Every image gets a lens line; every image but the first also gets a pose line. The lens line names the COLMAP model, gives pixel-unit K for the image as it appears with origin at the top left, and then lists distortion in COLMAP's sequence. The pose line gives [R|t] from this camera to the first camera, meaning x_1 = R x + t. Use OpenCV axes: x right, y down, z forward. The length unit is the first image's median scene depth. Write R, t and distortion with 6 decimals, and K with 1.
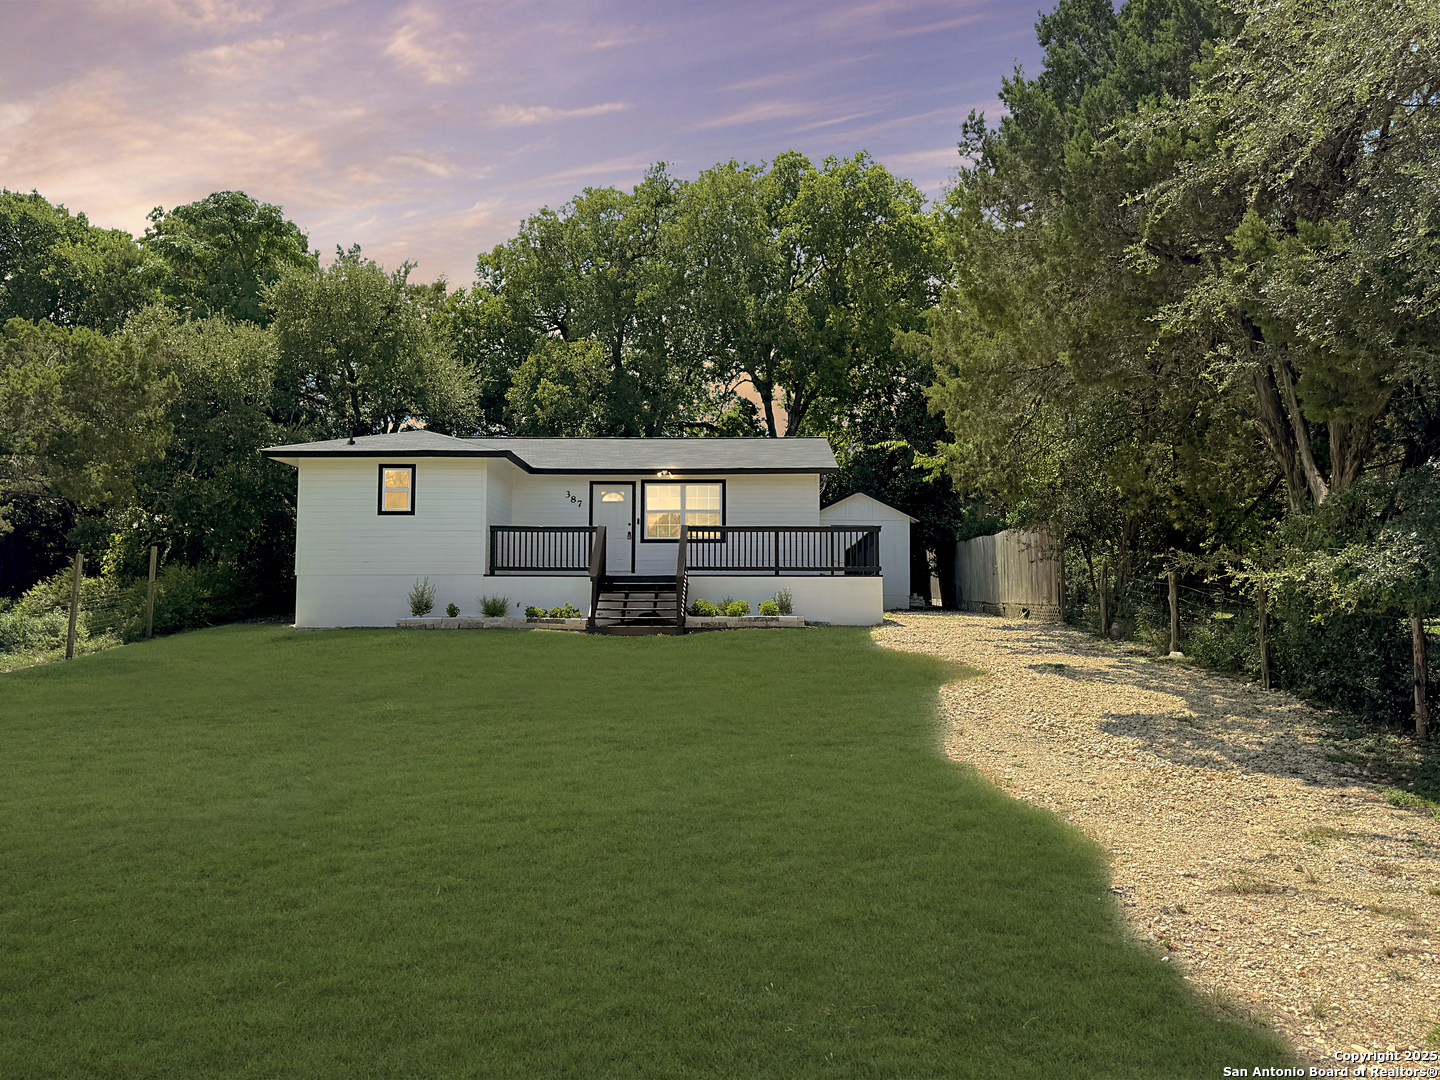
lens RADIAL K [[1053.1, 0, 724.2], [0, 1053.1, 541.3], [0, 0, 1]] dist [0.040851, -0.005454]
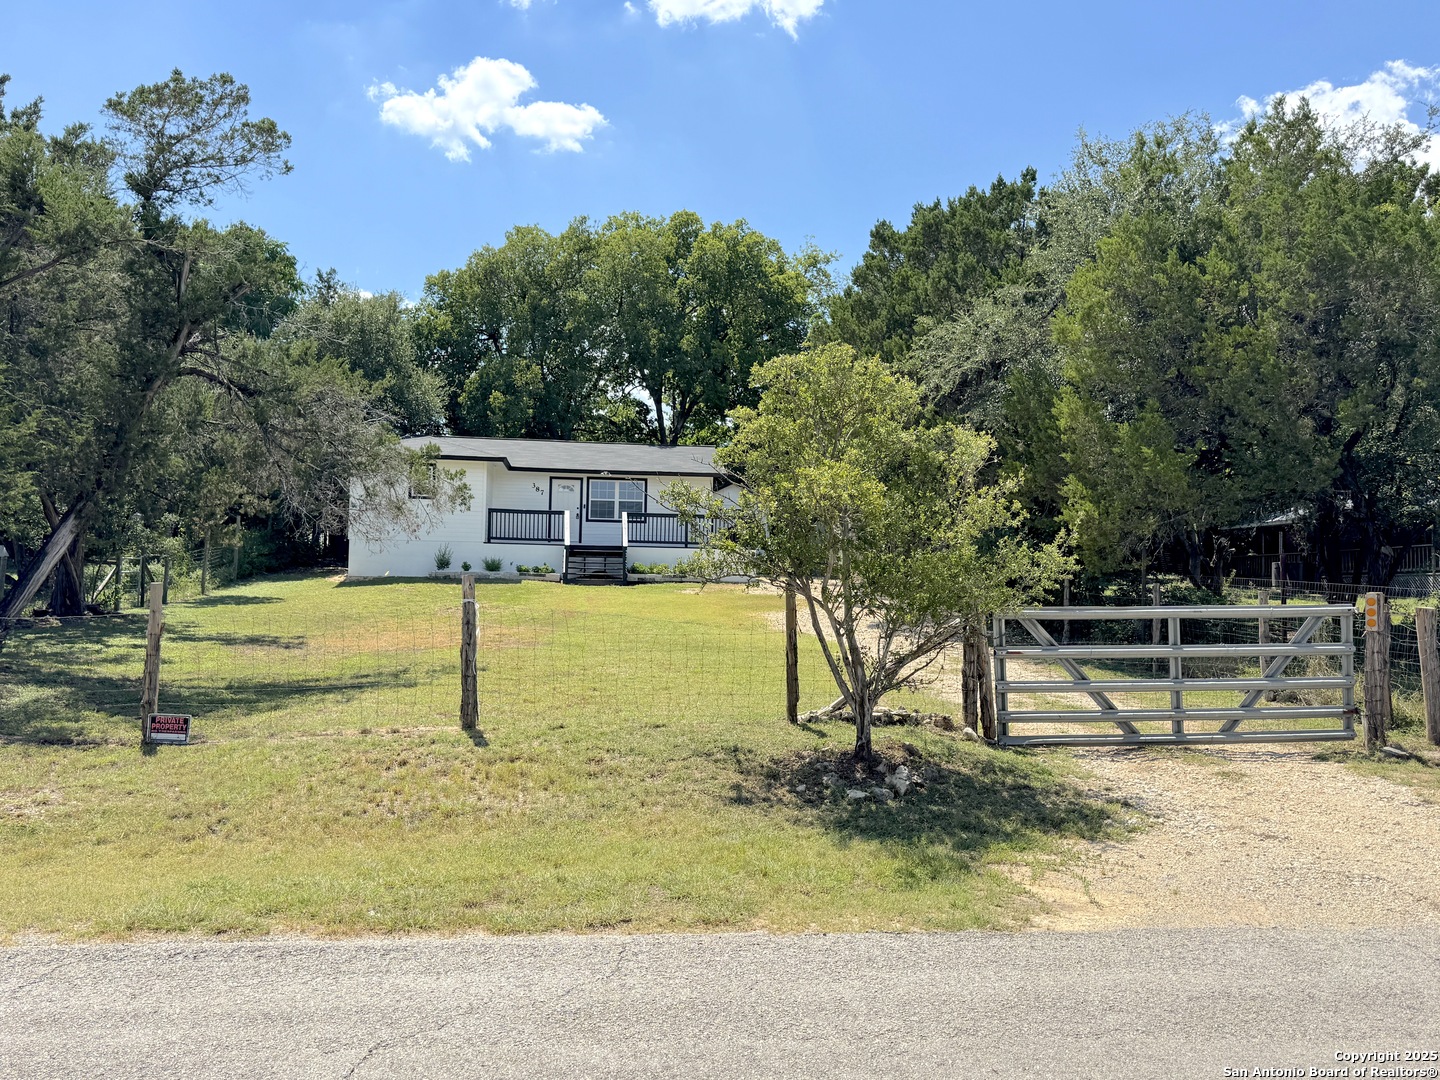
lens RADIAL K [[1138.1, 0, 721.6], [0, 1138.1, 546.2], [0, 0, 1]] dist [0.038709, -0.001114]
pose [[0.989212, 0.022600, 0.144739, -0.111821], [-0.027607, 0.999085, 0.032678, -0.019422], [-0.143868, -0.036322, 0.988930, -0.498002]]
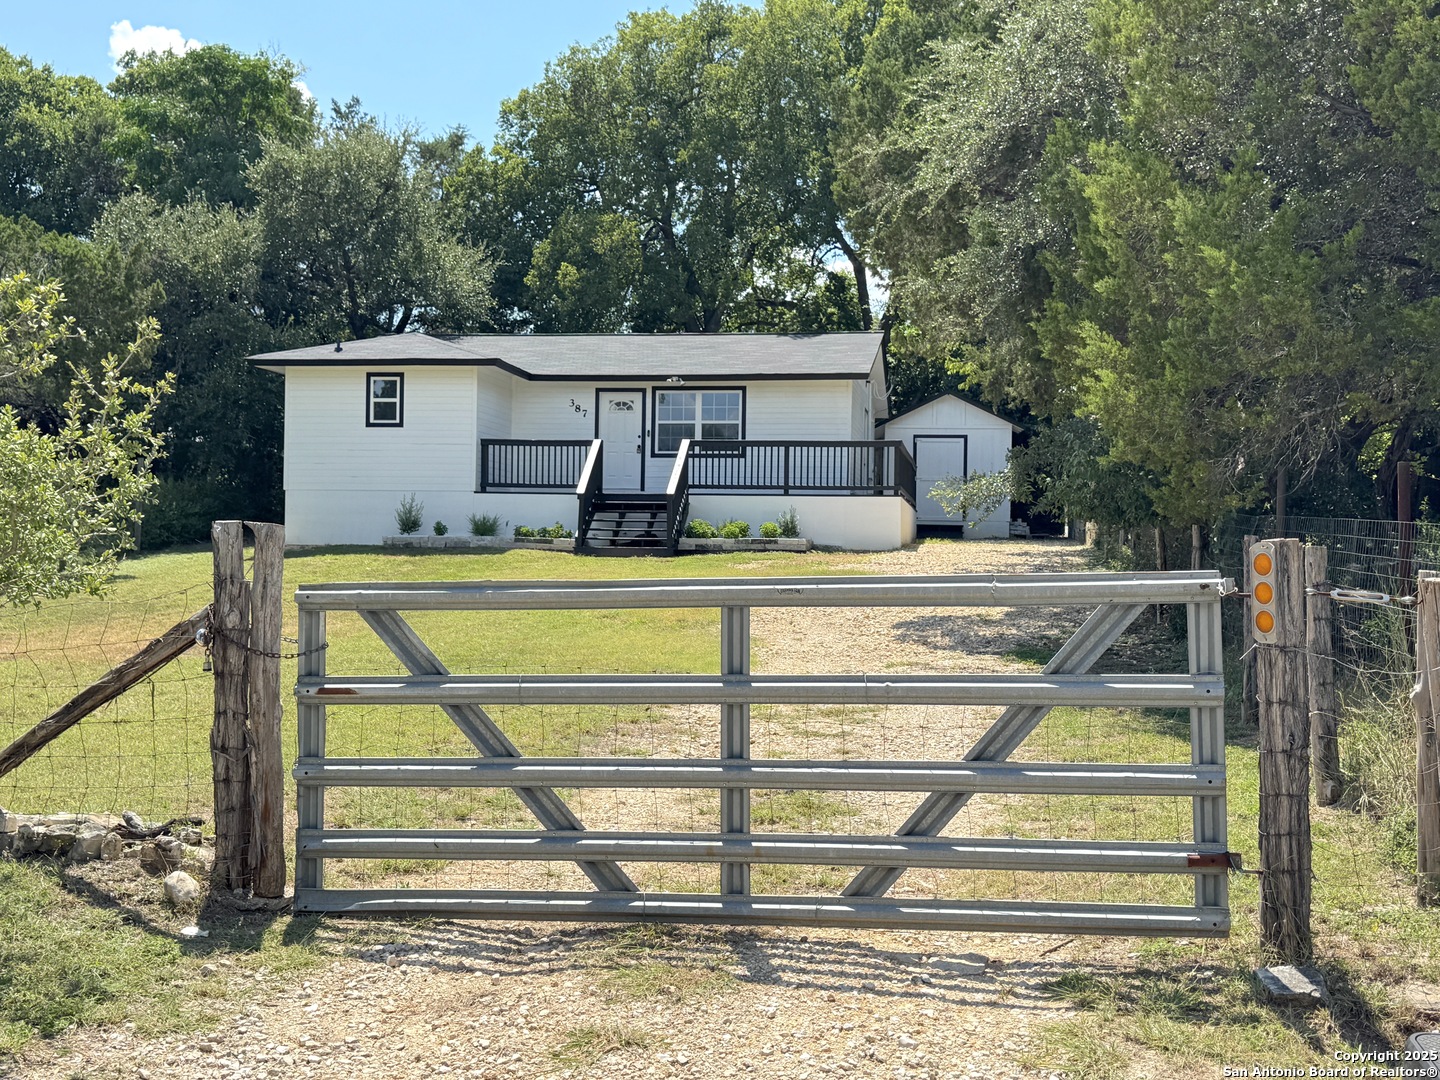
lens RADIAL K [[1615.9, 0, 721.8], [0, 1615.9, 539.5], [0, 0, 1]] dist [0.103414, 0.000000]
pose [[0.990137, 0.011199, -0.139653, 0.161872], [-0.003320, 0.998395, 0.056530, -0.006554], [0.140062, -0.055509, 0.988586, -0.332499]]
